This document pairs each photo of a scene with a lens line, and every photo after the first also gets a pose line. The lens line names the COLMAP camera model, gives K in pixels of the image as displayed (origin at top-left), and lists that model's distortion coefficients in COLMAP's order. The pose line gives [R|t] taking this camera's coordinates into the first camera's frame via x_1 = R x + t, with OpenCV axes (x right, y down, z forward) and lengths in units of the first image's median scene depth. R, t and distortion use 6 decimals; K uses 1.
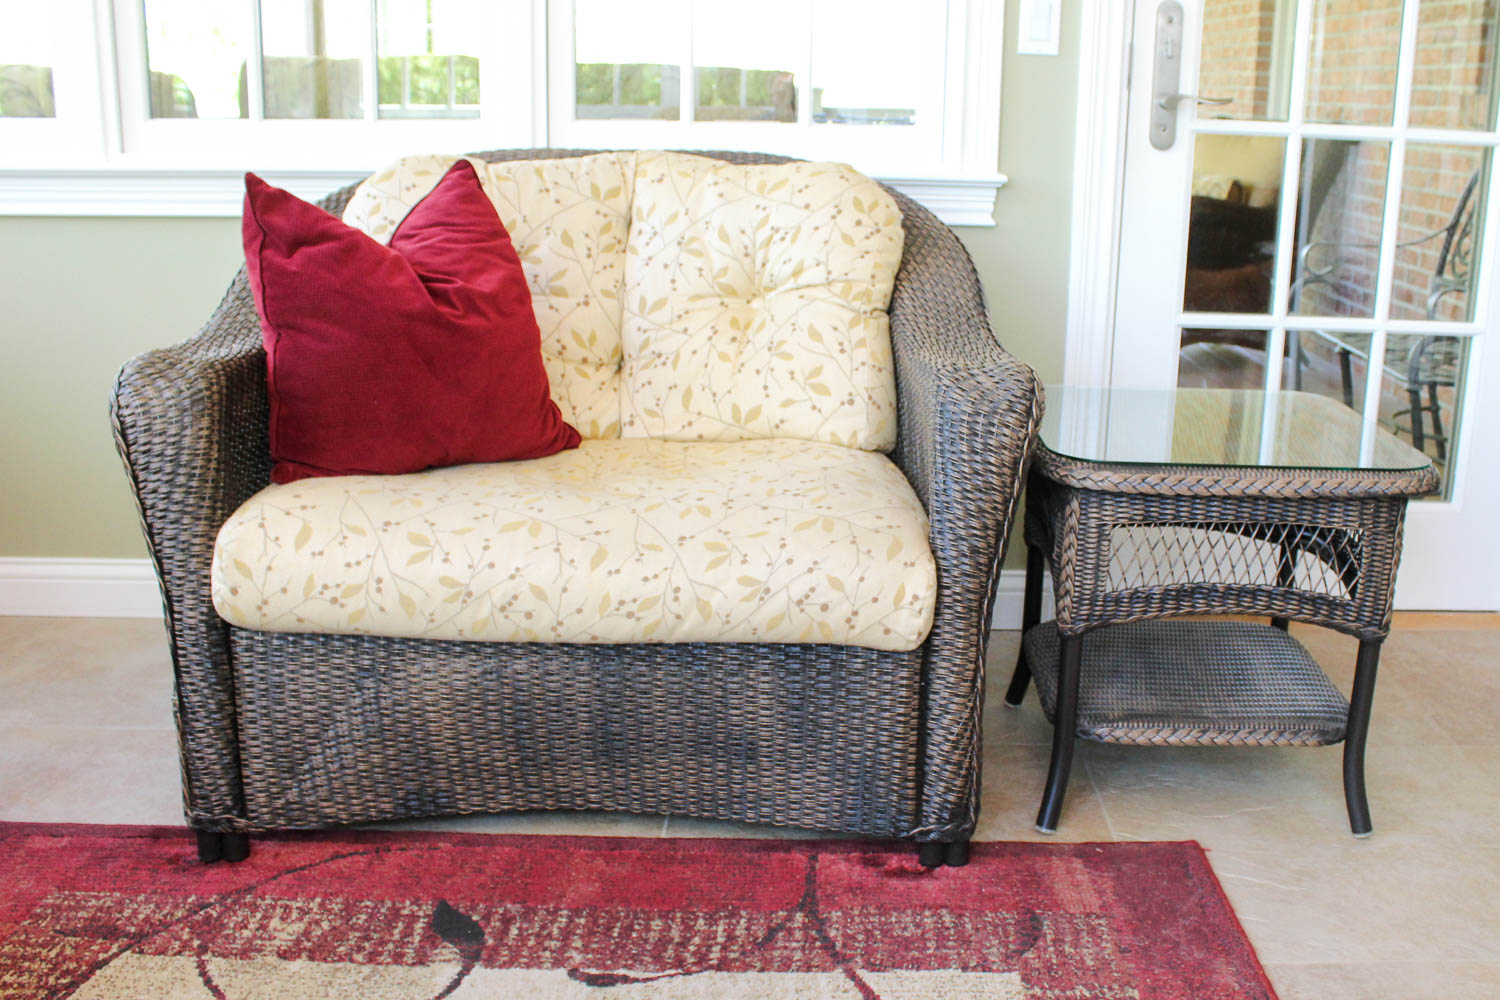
lens RADIAL K [[1421.7, 0, 750.0], [0, 1421.7, 500.0], [0, 0, 1]] dist [-0.000510, 0.007527]
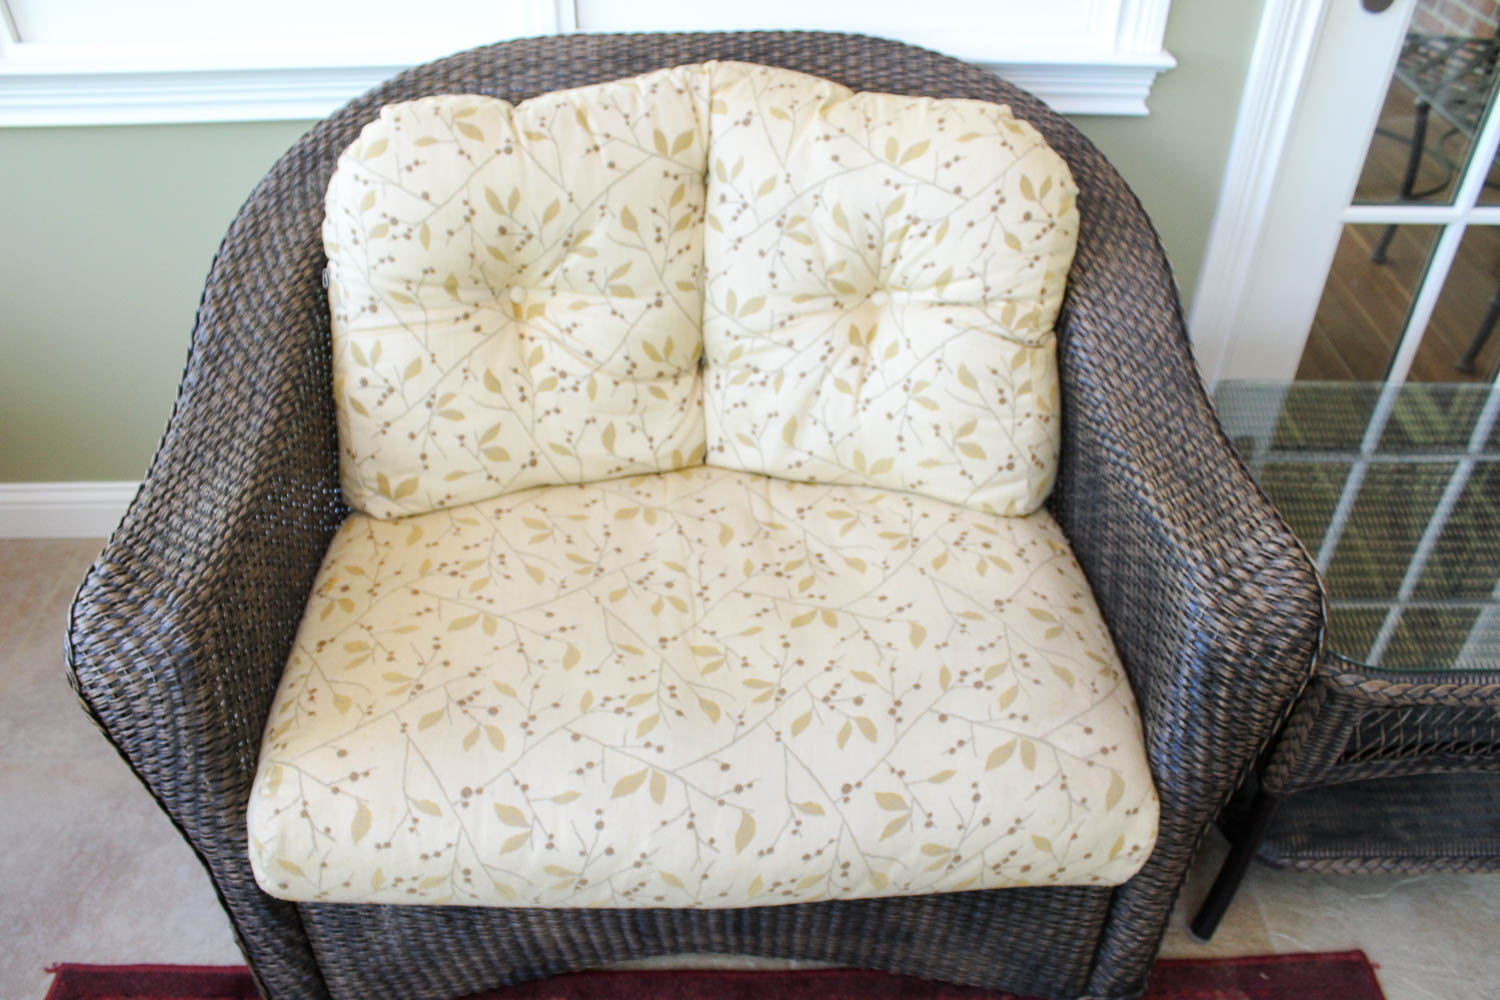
lens RADIAL K [[1186.6, 0, 750.0], [0, 1186.6, 500.0], [0, 0, 1]] dist [0.003503, -0.111332]
pose [[0.998639, -0.035003, 0.038674, -0.098582], [0.016528, 0.915551, 0.401862, -0.312547], [-0.049474, -0.400676, 0.914883, 0.381614]]
